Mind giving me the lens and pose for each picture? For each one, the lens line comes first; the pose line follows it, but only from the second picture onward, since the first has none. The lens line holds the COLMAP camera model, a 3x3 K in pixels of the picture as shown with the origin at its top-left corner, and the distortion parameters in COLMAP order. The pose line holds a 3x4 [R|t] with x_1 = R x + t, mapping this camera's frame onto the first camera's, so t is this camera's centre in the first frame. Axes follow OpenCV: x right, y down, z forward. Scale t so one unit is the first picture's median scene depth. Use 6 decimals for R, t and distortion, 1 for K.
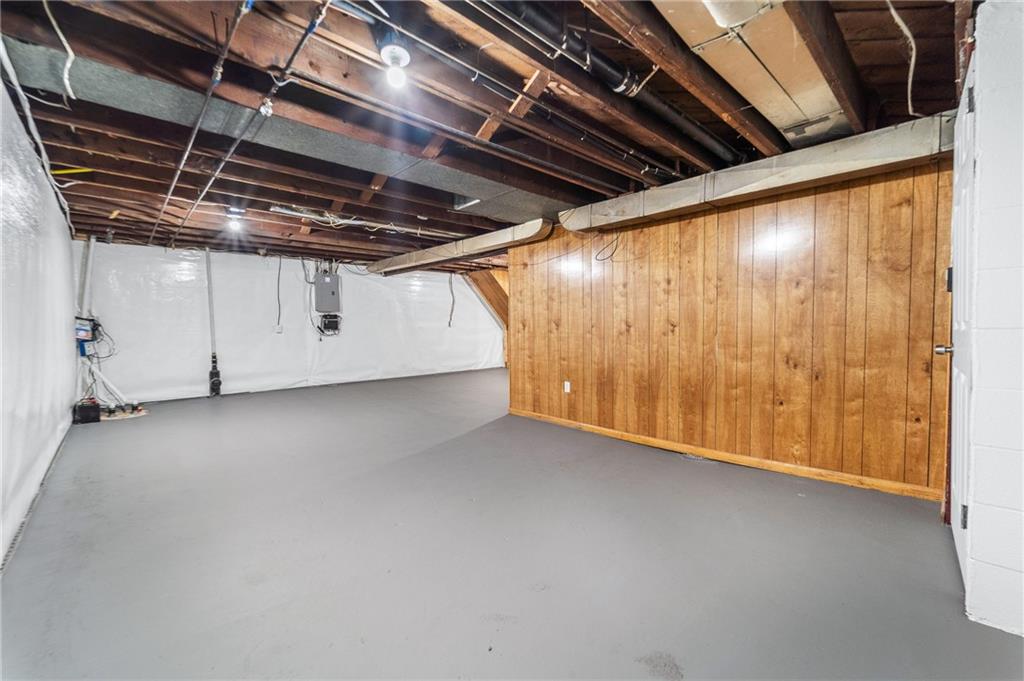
lens RADIAL K [[415.8, 0, 512.0], [0, 415.8, 340.5], [0, 0, 1]] dist [0.000667, 0.000025]
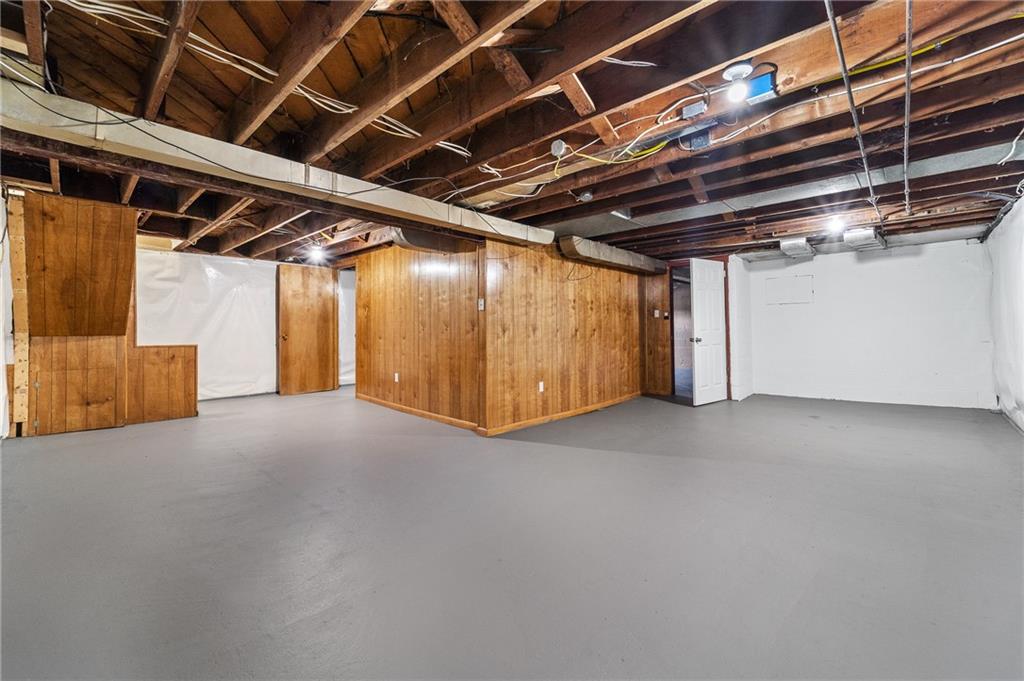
lens RADIAL K [[417.8, 0, 510.0], [0, 417.8, 322.0], [0, 0, 1]] dist [0.000235, -0.000044]
pose [[-0.050496, 0.032905, 0.998182, -0.966415], [0.045973, 0.998474, -0.030589, -0.028045], [-0.997666, 0.044345, -0.051931, 1.135374]]
